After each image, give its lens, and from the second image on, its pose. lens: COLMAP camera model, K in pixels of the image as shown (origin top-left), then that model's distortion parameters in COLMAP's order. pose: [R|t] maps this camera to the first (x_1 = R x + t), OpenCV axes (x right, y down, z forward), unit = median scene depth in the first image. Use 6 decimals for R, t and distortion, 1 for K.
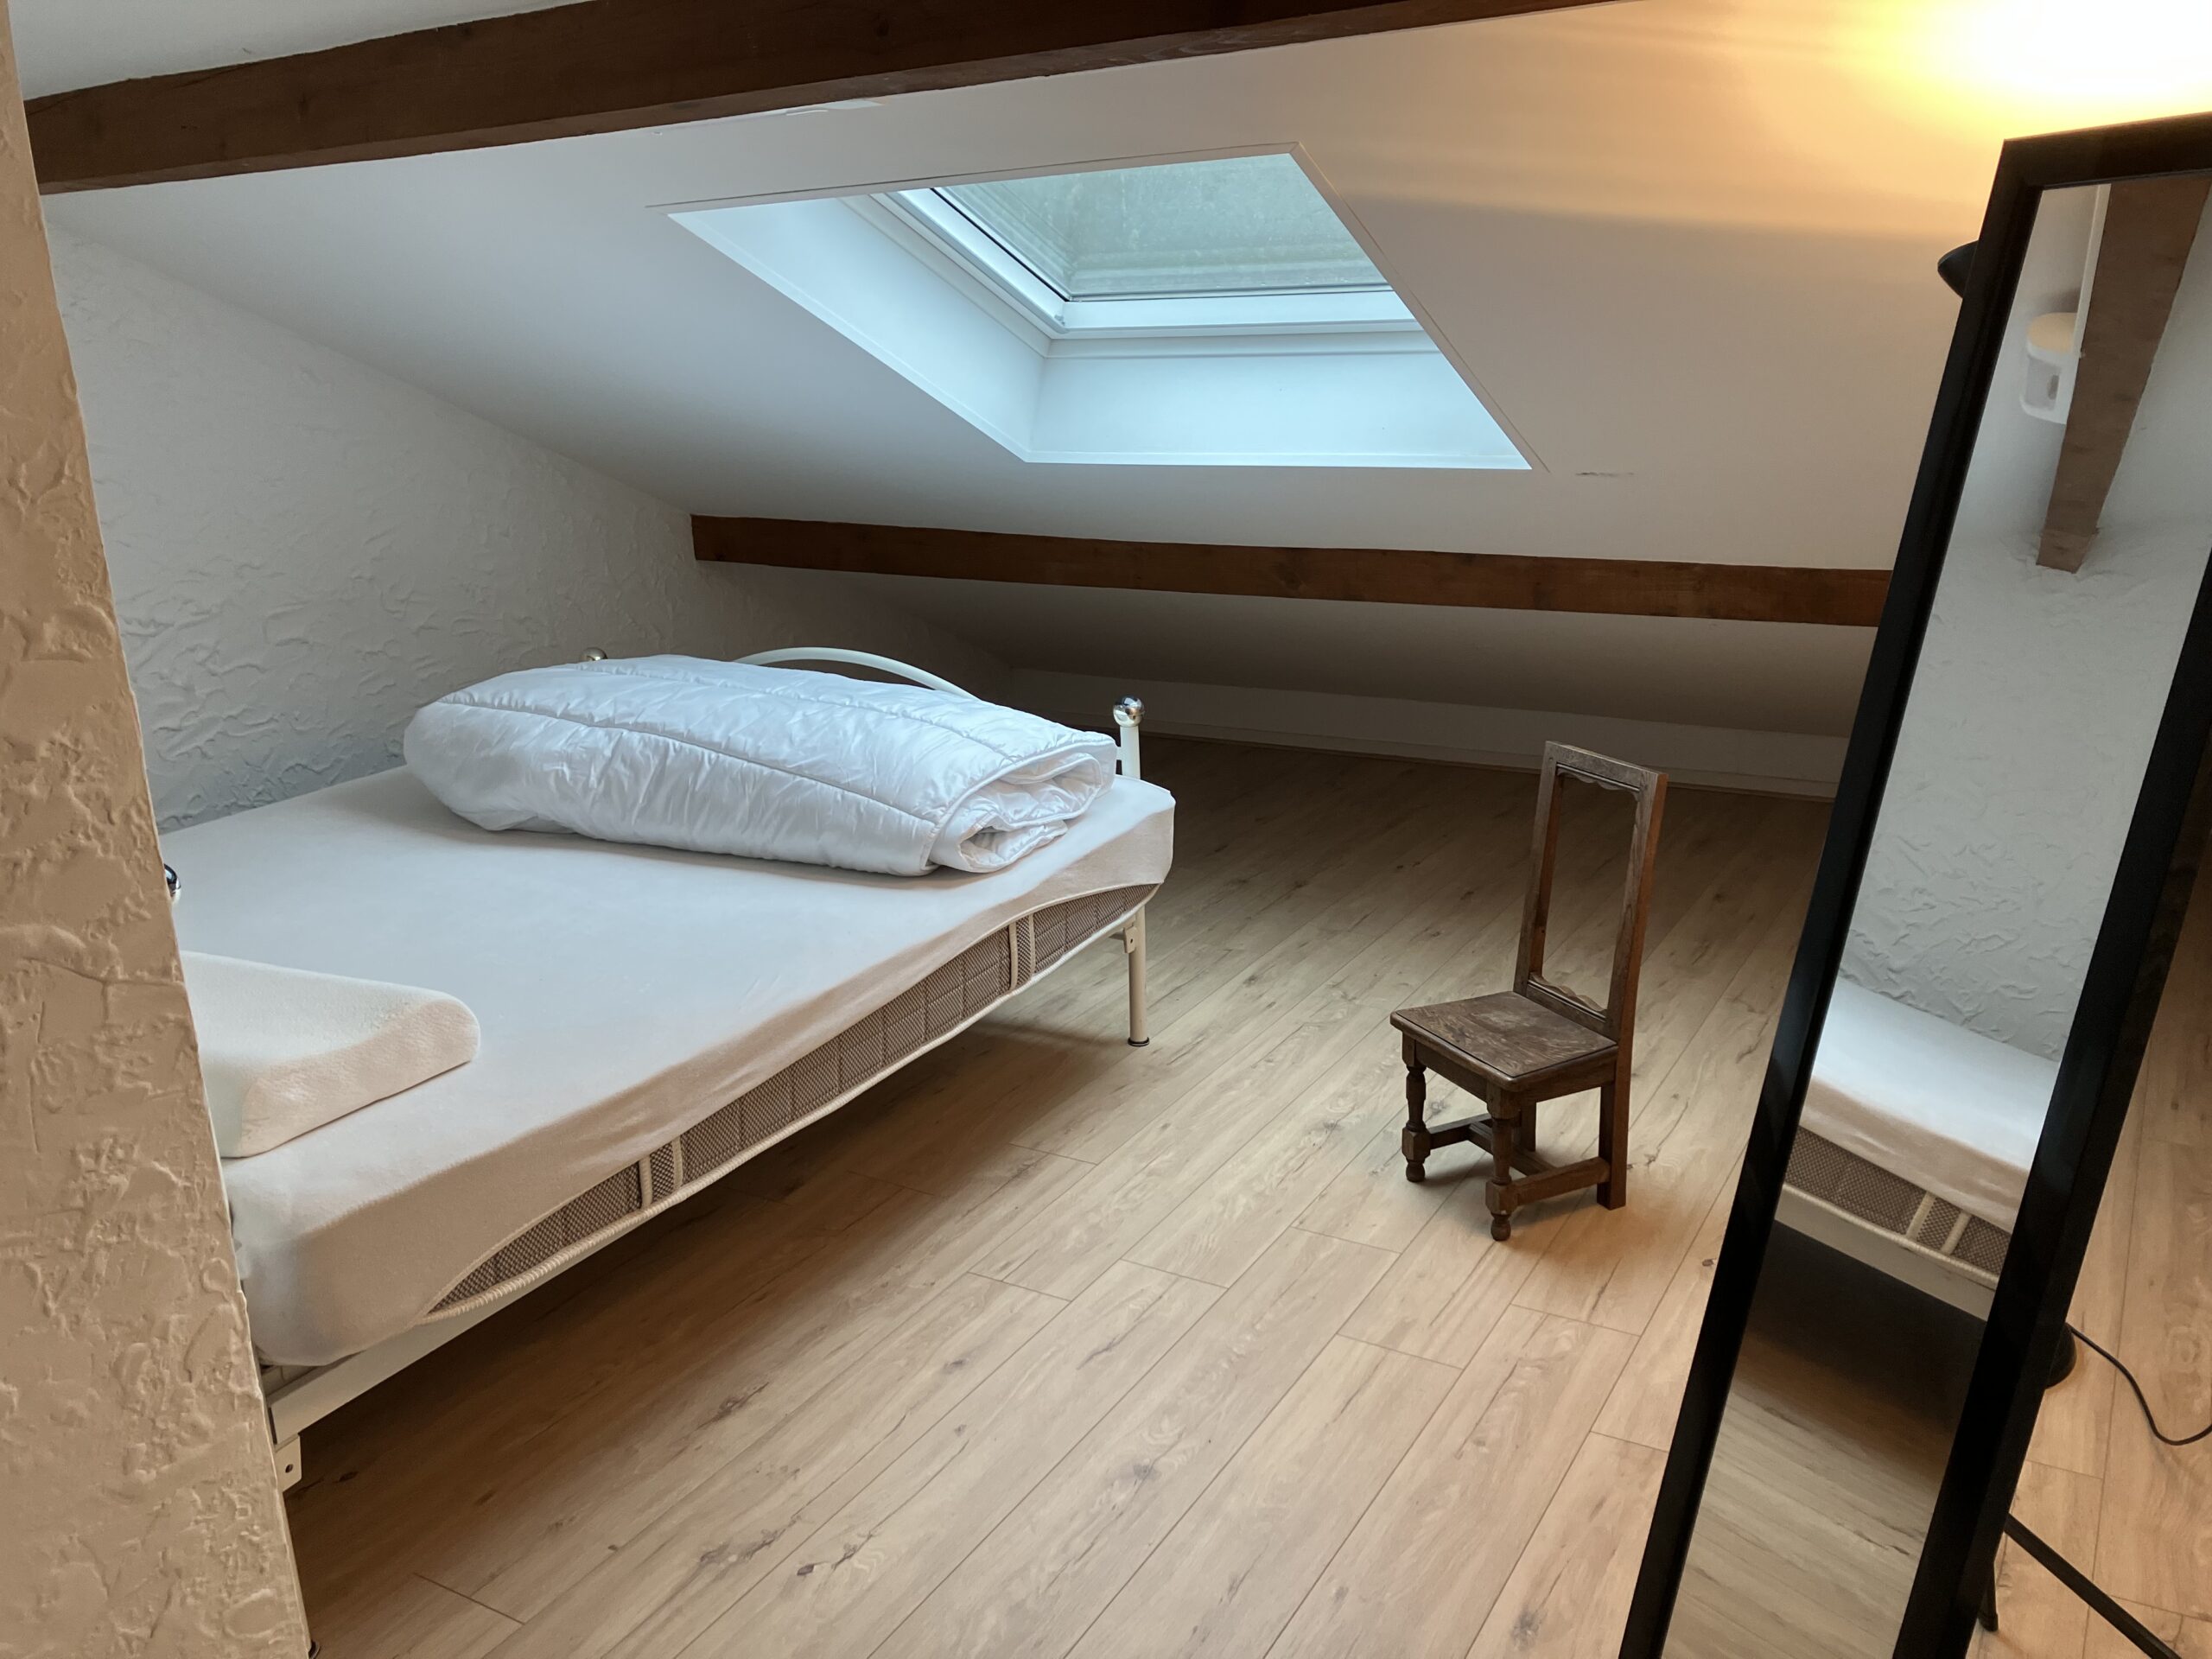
lens RADIAL K [[1827.1, 0, 1106.0], [0, 1827.1, 829.5], [0, 0, 1]] dist [0.087927, -0.166778]
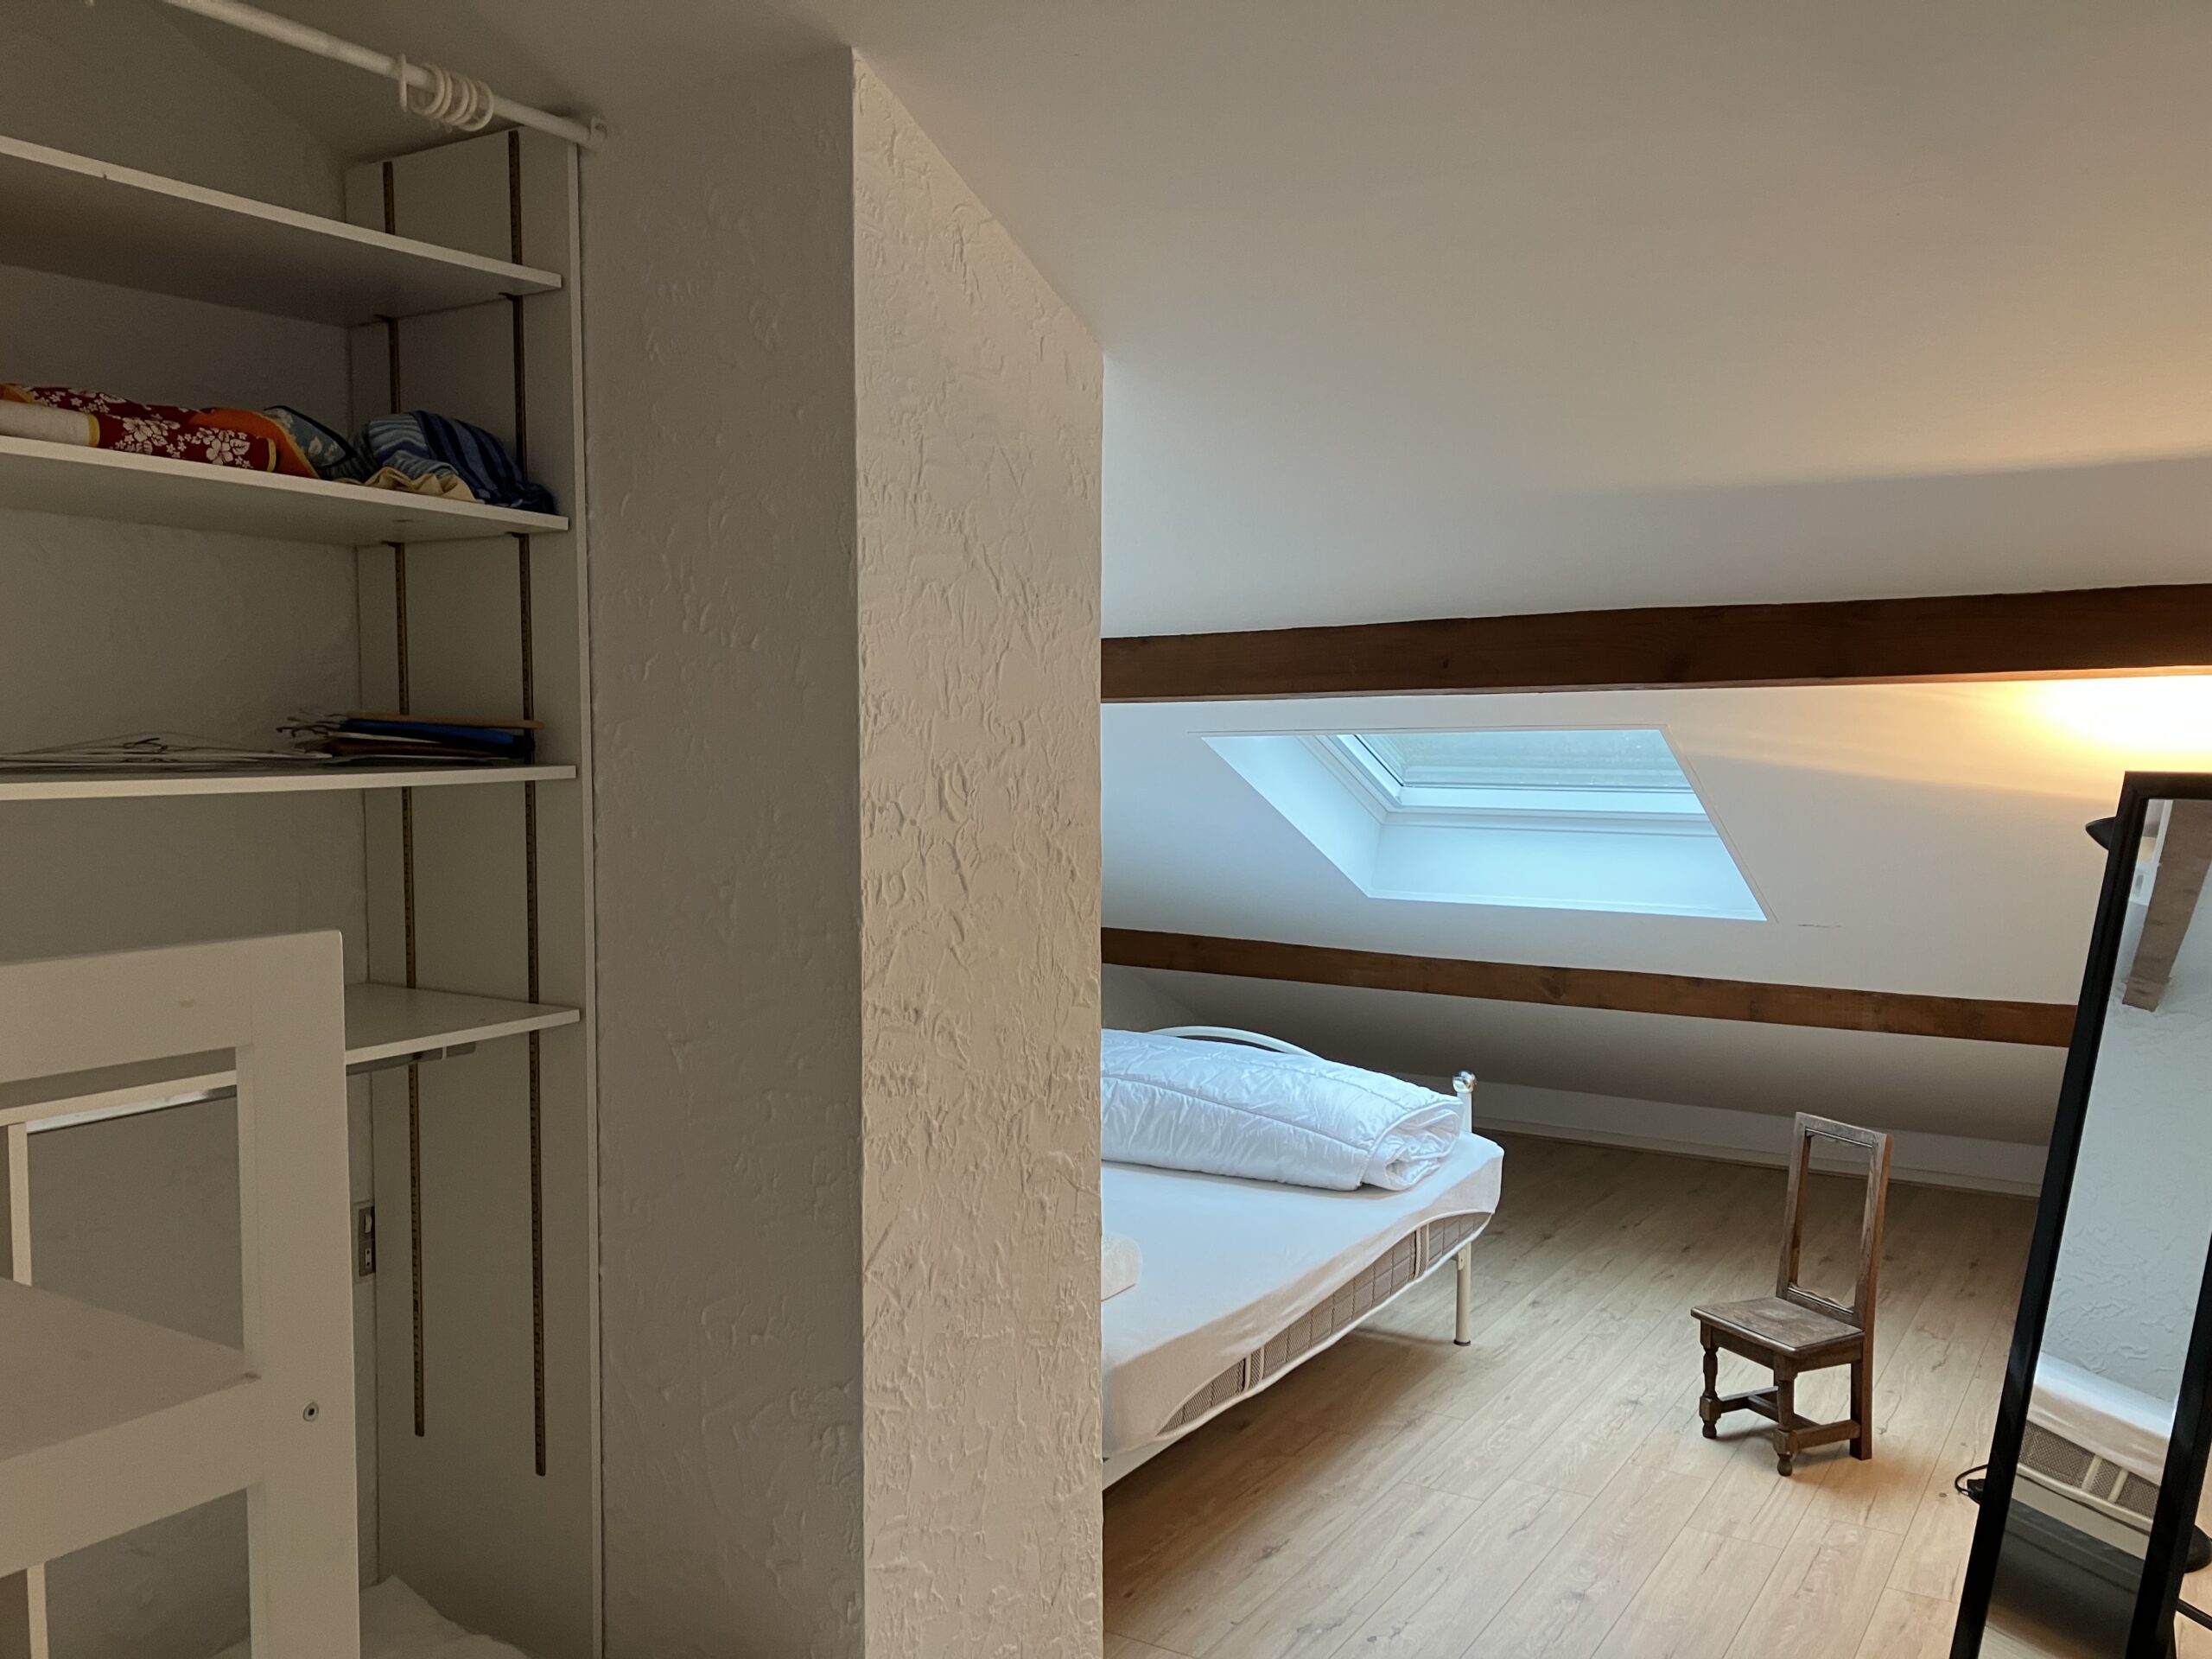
lens RADIAL K [[1982.7, 0, 1106.0], [0, 1982.7, 829.5], [0, 0, 1]] dist [-0.004235, 0.083455]
pose [[0.999115, 0.041250, 0.008254, -0.310833], [-0.038554, 0.976363, -0.212671, 0.084719], [-0.016832, 0.212164, 0.977089, -0.520344]]
